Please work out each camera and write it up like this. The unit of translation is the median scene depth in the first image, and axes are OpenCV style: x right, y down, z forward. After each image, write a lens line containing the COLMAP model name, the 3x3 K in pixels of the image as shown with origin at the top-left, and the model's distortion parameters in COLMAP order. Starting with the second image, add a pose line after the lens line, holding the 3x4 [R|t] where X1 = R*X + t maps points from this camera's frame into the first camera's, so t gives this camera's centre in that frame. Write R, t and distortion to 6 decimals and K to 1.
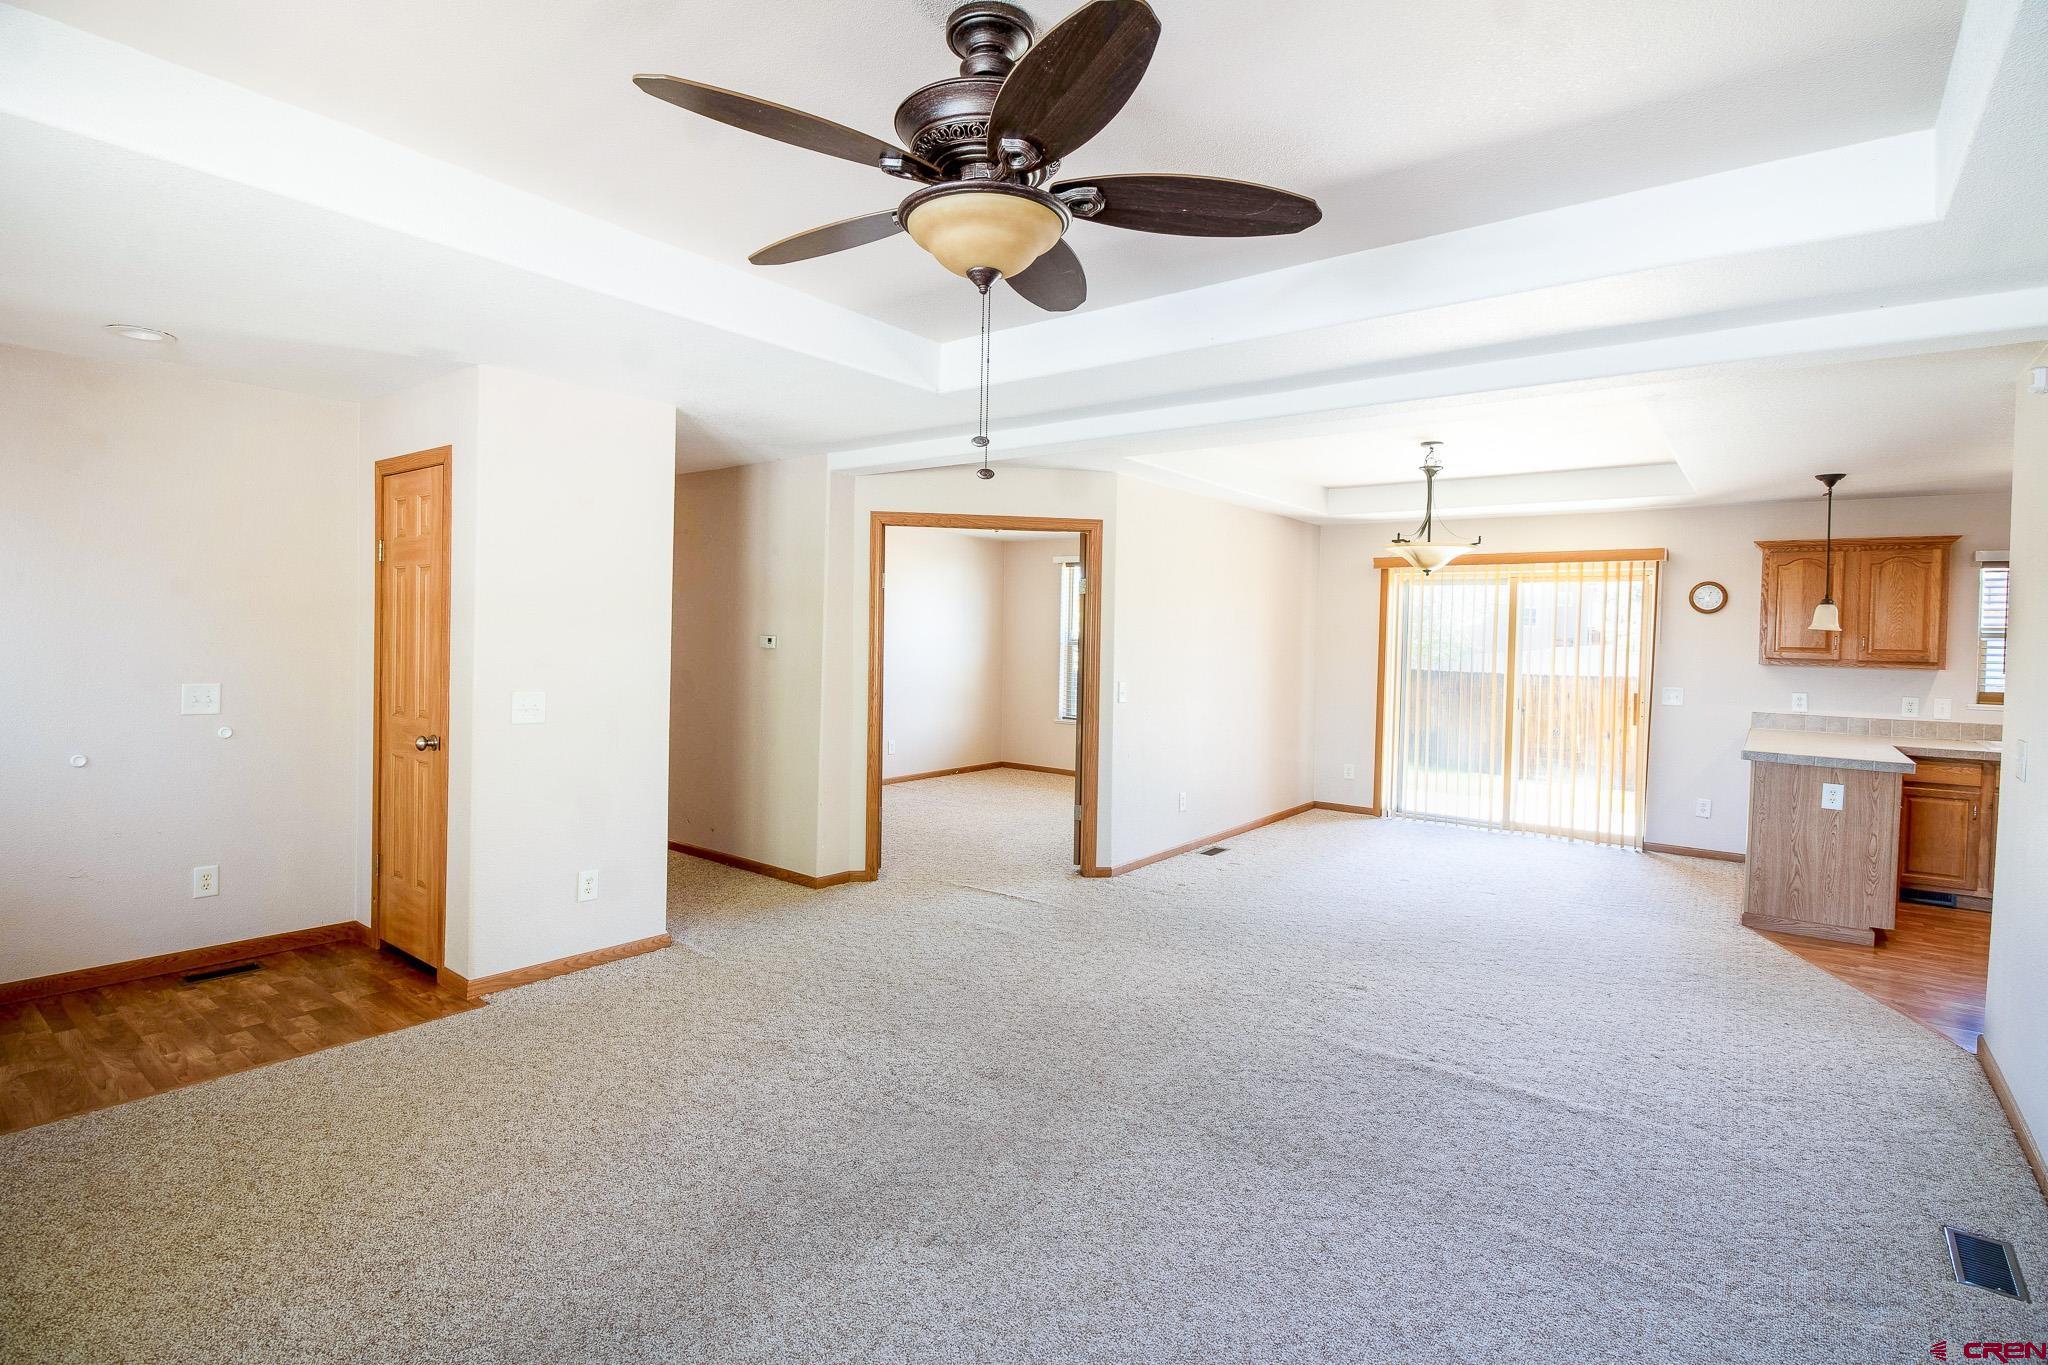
lens RADIAL K [[976.5, 0, 1039.3], [0, 976.5, 653.5], [0, 0, 1]] dist [-0.002190, -0.012136]
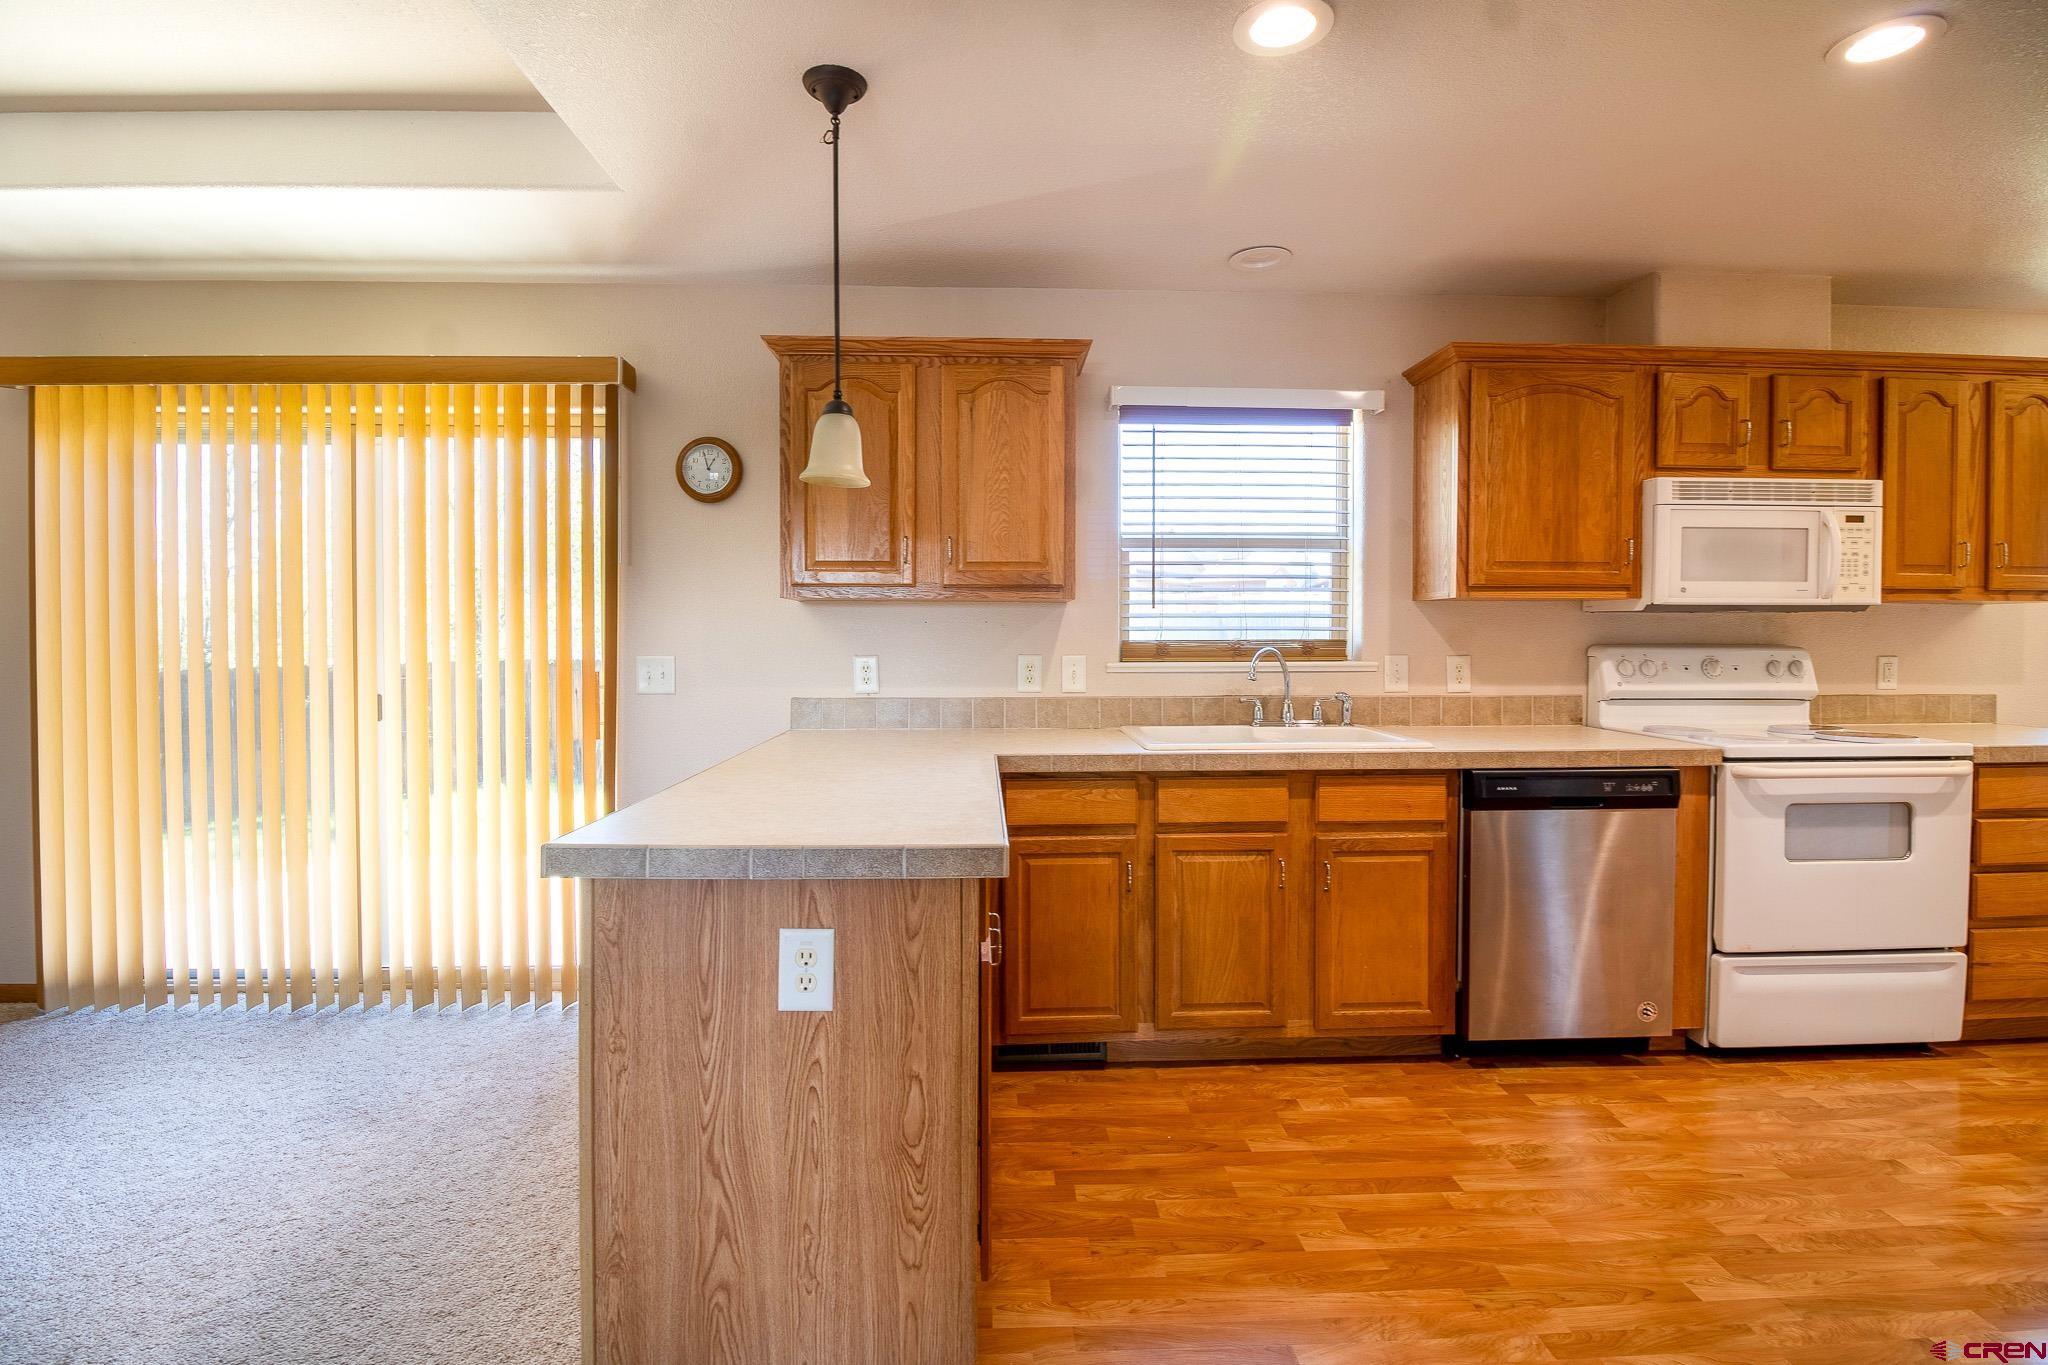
lens RADIAL K [[976.5, 0, 1039.3], [0, 976.5, 653.5], [0, 0, 1]] dist [-0.002190, -0.012136]
pose [[0.757104, -0.032506, 0.652485, 0.574454], [0.029799, 0.999440, 0.015214, 0.037818], [-0.652614, 0.007925, 0.757649, 0.608694]]
